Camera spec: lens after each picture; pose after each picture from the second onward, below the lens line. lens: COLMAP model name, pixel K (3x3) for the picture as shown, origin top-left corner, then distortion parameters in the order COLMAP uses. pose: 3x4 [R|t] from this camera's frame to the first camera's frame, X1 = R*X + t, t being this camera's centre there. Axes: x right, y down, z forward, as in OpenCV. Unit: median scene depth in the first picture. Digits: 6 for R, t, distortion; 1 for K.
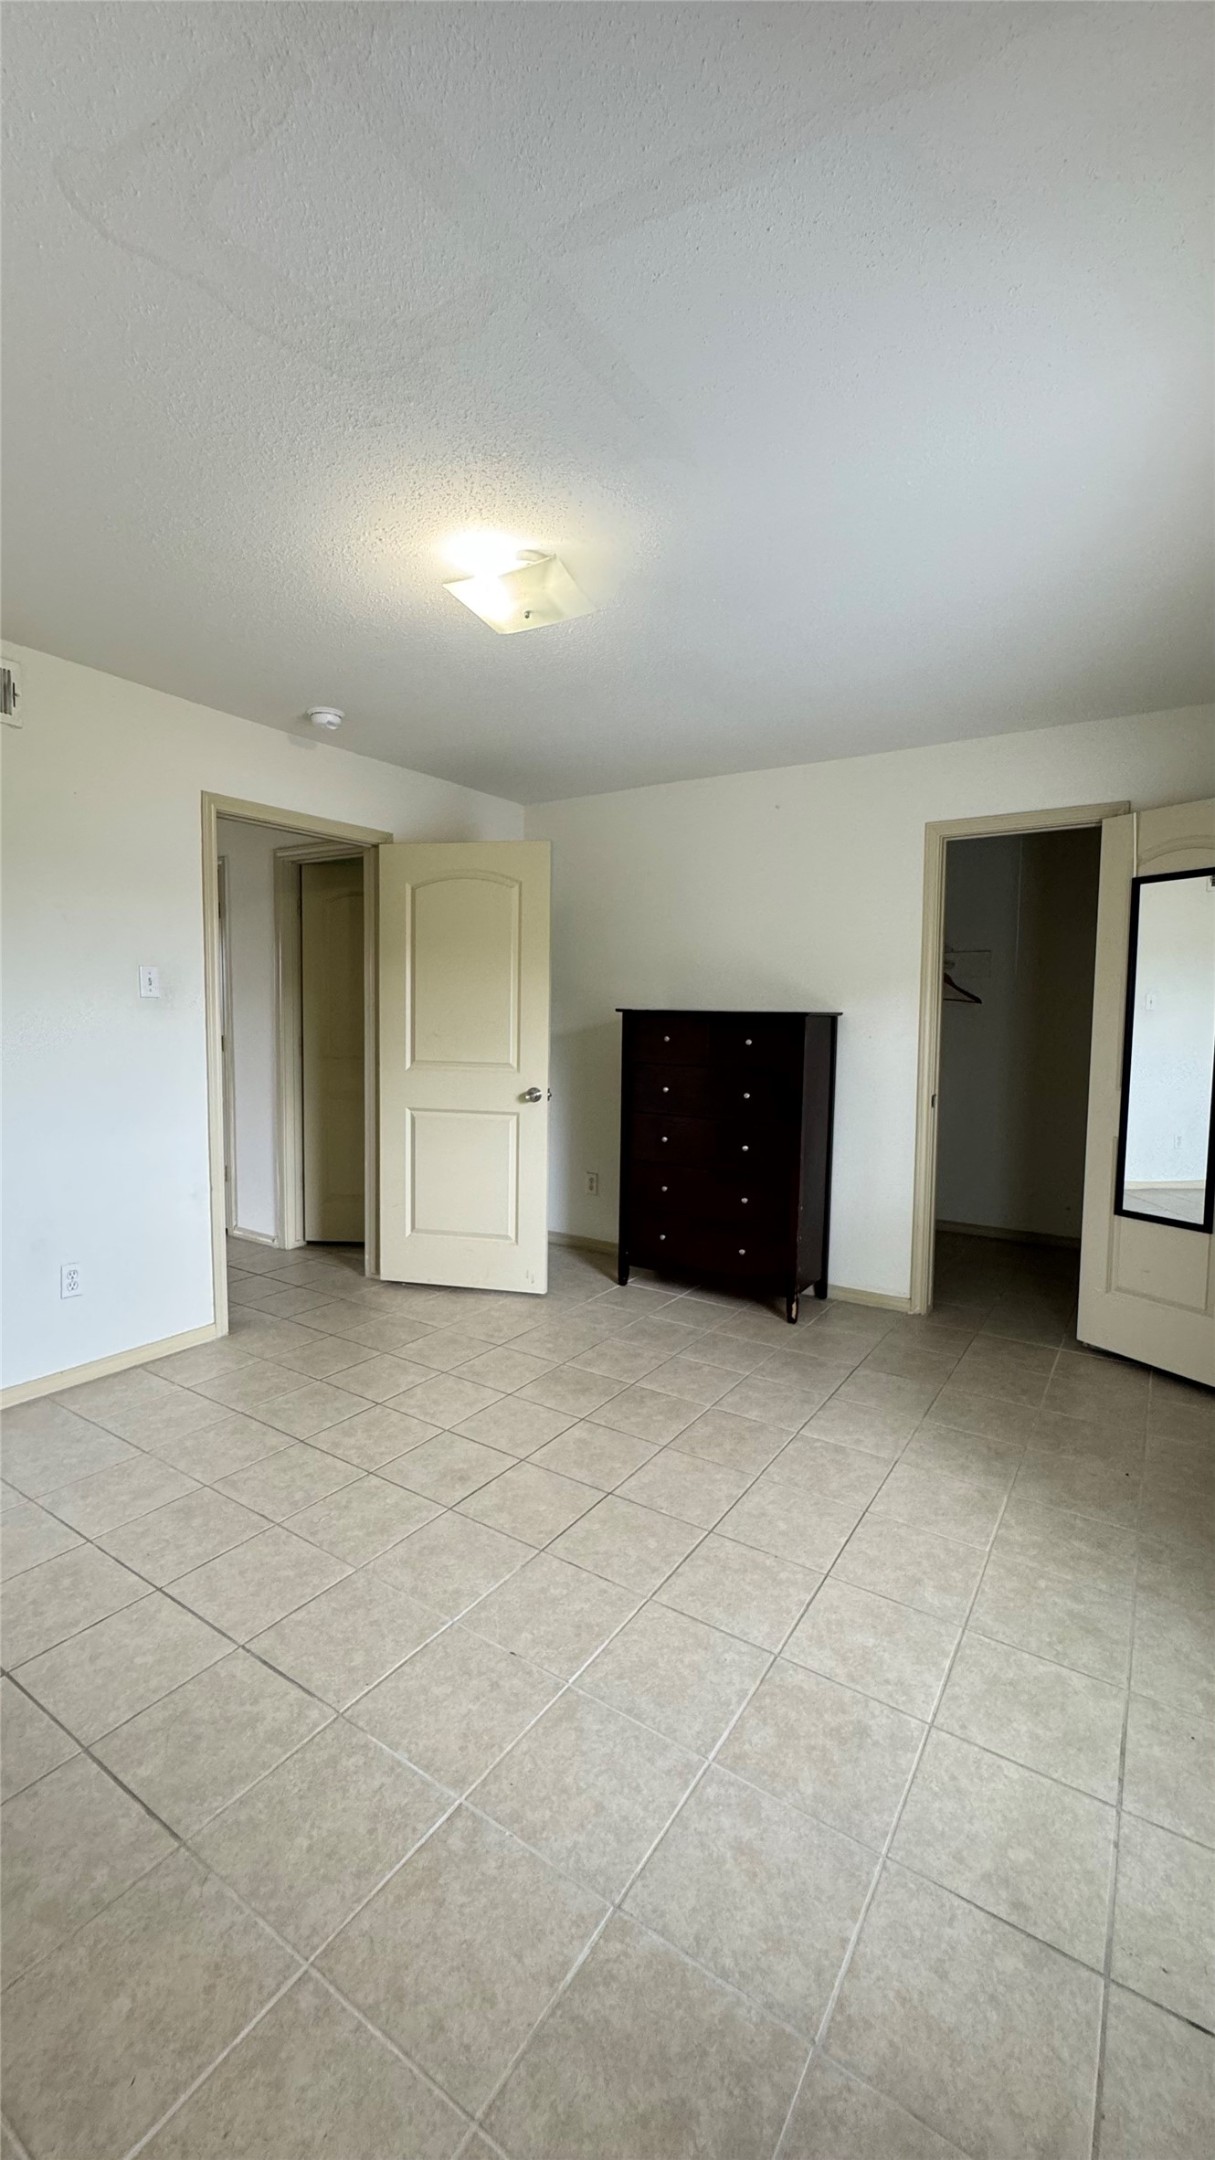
lens RADIAL K [[866.4, 0, 604.6], [0, 866.4, 1074.2], [0, 0, 1]] dist [-0.004270, 0.000474]
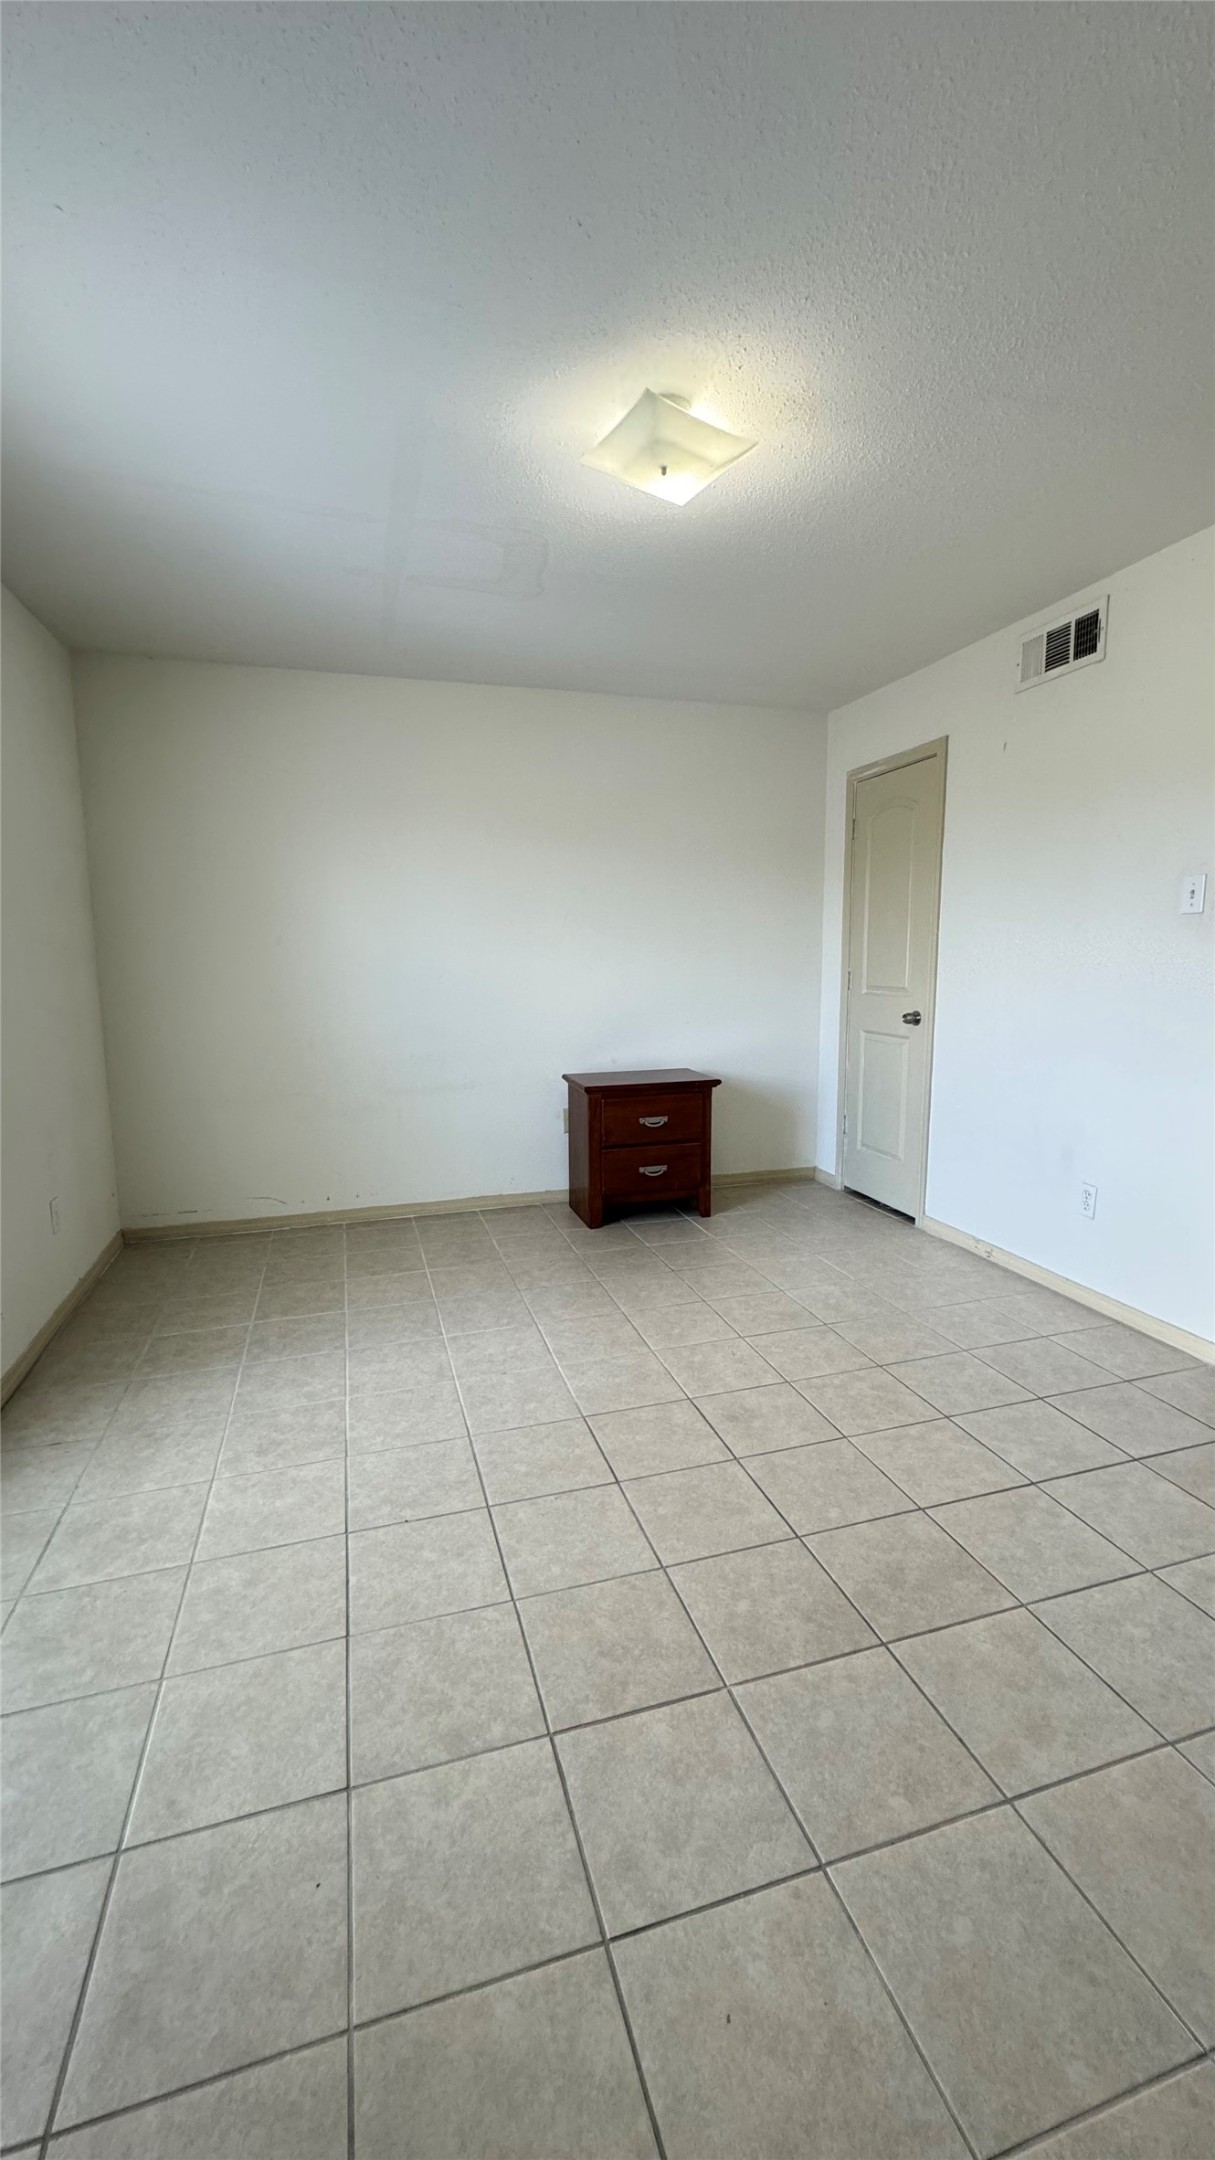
lens RADIAL K [[866.4, 0, 612.6], [0, 866.4, 1070.2], [0, 0, 1]] dist [-0.004270, 0.000474]
pose [[-0.636645, 0.089205, -0.765980, 0.620190], [-0.058704, 0.984799, 0.163480, -0.057094], [0.768919, 0.149045, -0.621731, 1.445715]]
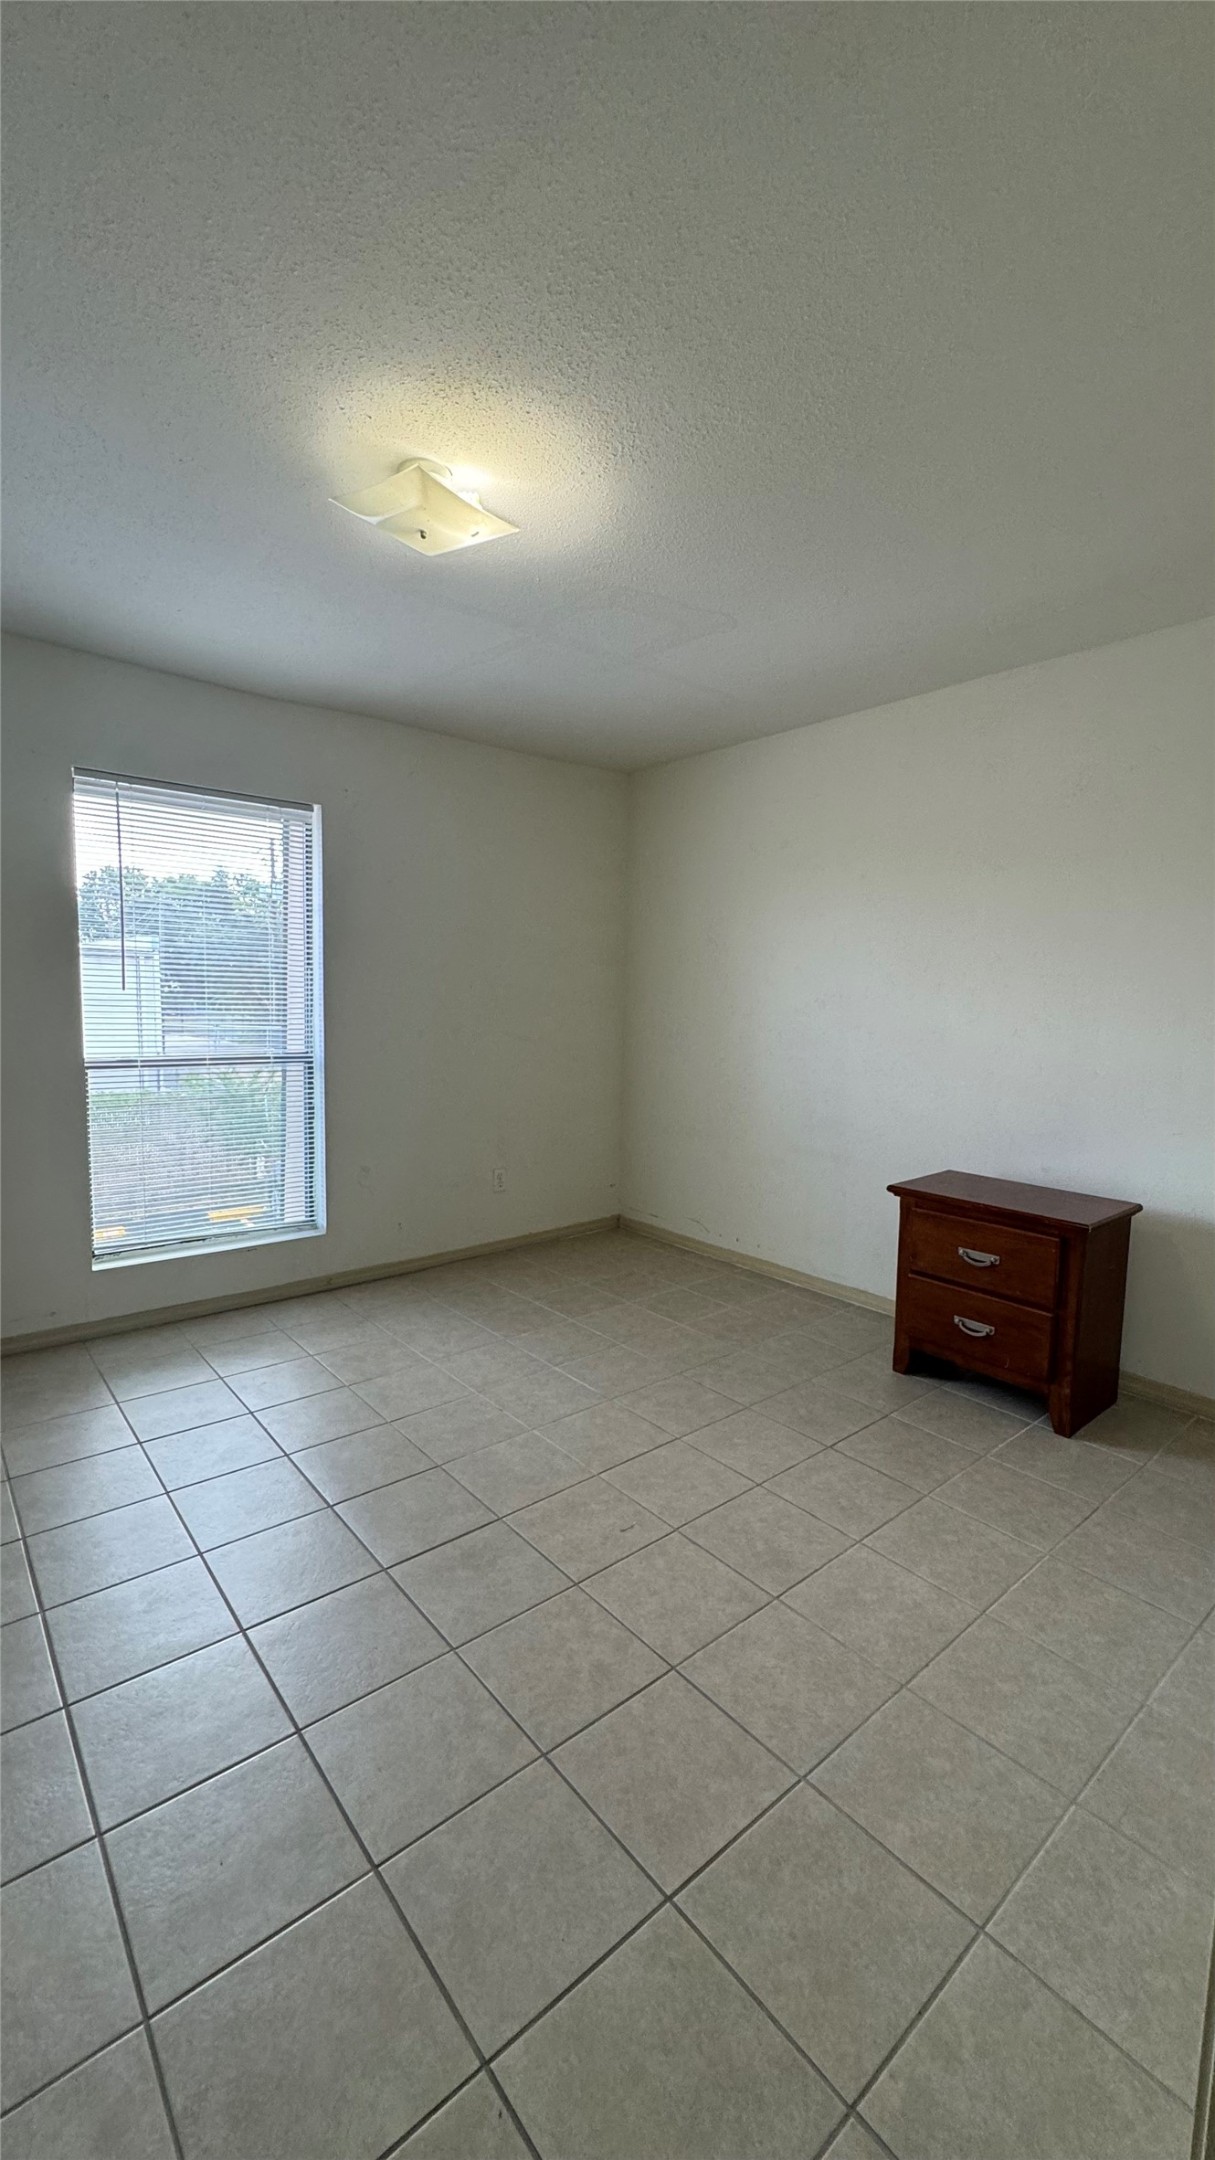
lens RADIAL K [[866.4, 0, 608.9], [0, 866.4, 1075.6], [0, 0, 1]] dist [-0.004270, 0.000474]
pose [[-0.957540, -0.061754, 0.281611, -0.497277], [-0.013662, 0.985412, 0.169634, -0.121640], [-0.287978, 0.158584, -0.944415, 1.679234]]
